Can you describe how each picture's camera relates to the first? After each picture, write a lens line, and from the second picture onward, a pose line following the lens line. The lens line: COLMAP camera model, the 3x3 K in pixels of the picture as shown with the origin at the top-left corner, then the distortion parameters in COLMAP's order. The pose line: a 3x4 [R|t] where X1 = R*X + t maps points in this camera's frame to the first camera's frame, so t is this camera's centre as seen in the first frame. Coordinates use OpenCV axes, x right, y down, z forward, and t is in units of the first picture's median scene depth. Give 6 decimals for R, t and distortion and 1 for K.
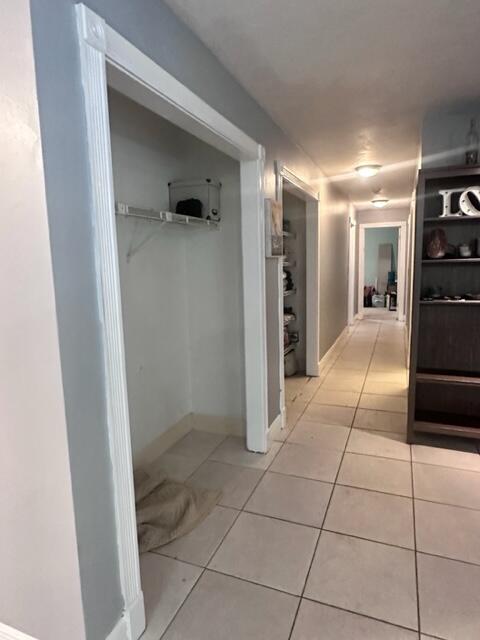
lens RADIAL K [[398.2, 0, 237.8], [0, 398.2, 320.8], [0, 0, 1]] dist [-0.002822, -0.001386]
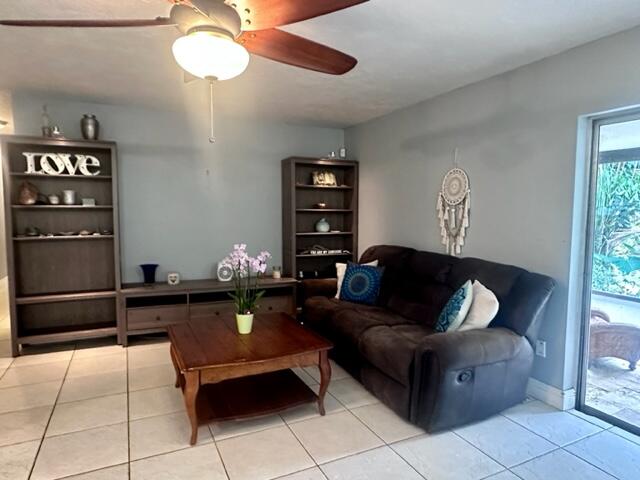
lens RADIAL K [[398.2, 0, 316.1], [0, 398.2, 241.8], [0, 0, 1]] dist [-0.002822, -0.001386]
pose [[0.674851, -0.026104, 0.737493, 0.179561], [0.085816, 0.995370, -0.043295, 0.097541], [-0.732948, 0.092506, 0.673966, -0.528641]]
